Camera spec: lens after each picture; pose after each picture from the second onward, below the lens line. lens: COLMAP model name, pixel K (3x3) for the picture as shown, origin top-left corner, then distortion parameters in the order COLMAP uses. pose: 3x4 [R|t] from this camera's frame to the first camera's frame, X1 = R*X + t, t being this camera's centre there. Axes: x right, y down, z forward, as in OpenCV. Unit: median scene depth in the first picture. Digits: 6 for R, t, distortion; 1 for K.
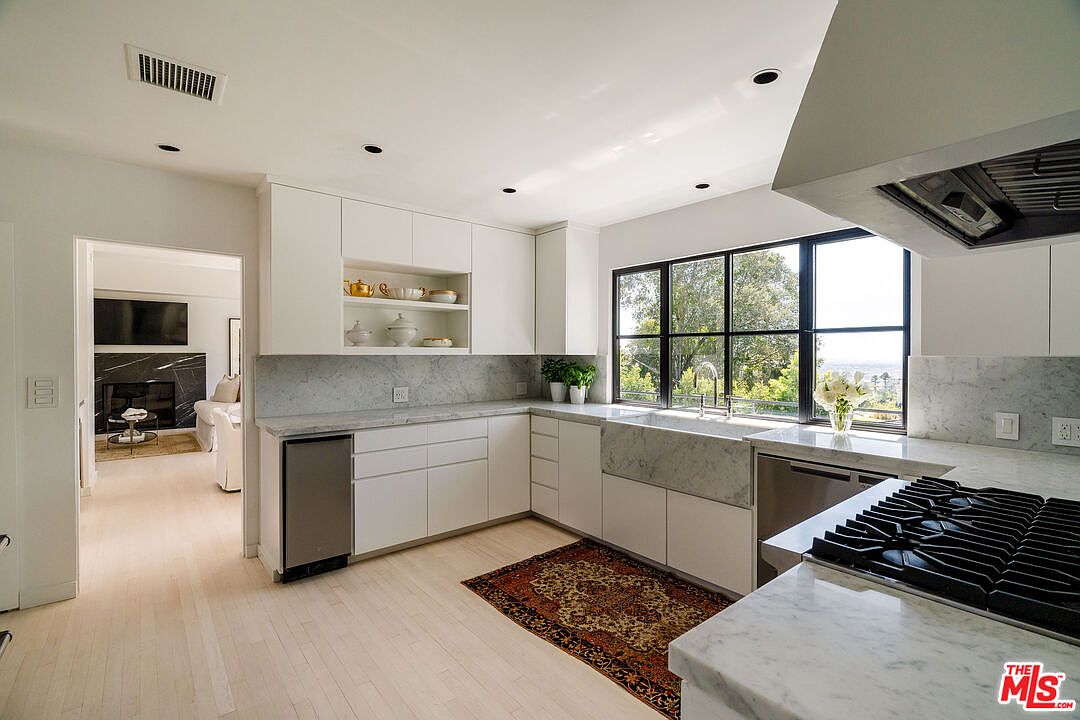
lens RADIAL K [[486.9, 0, 542.9], [0, 486.9, 360.0], [0, 0, 1]] dist [-0.002835, 0.002364]
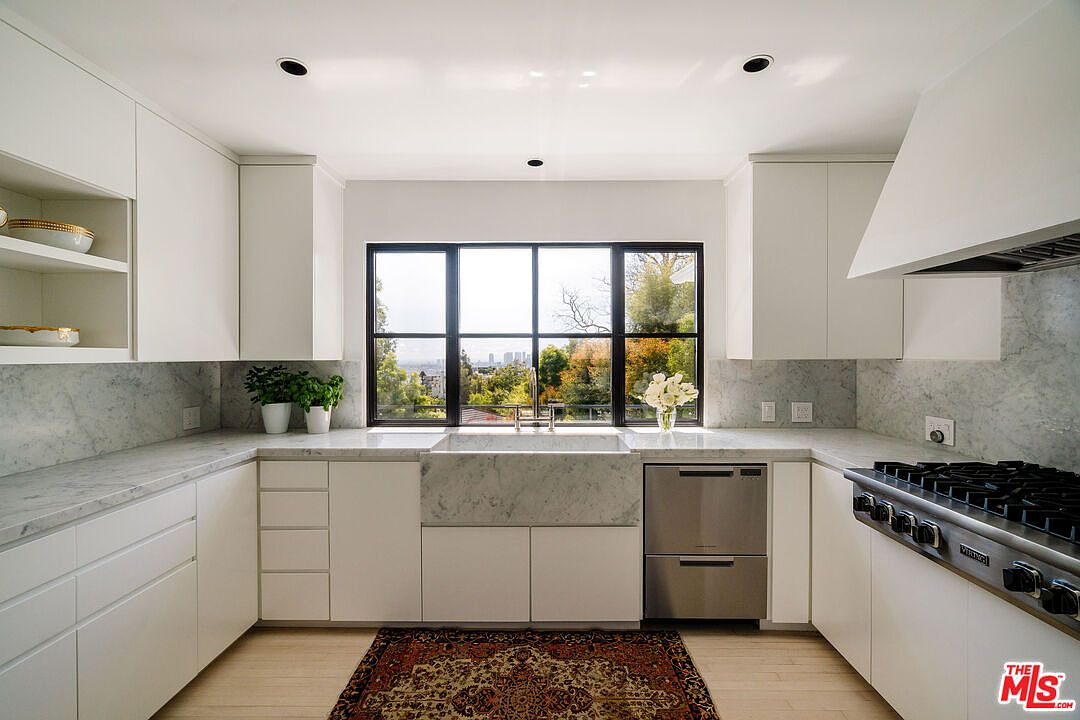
lens RADIAL K [[486.9, 0, 538.9], [0, 486.9, 361.0], [0, 0, 1]] dist [-0.002835, 0.002364]
pose [[0.643521, -0.009891, 0.765364, -0.274570], [0.012083, 0.999923, 0.002762, -0.008468], [-0.765333, 0.007470, 0.643591, 0.369364]]
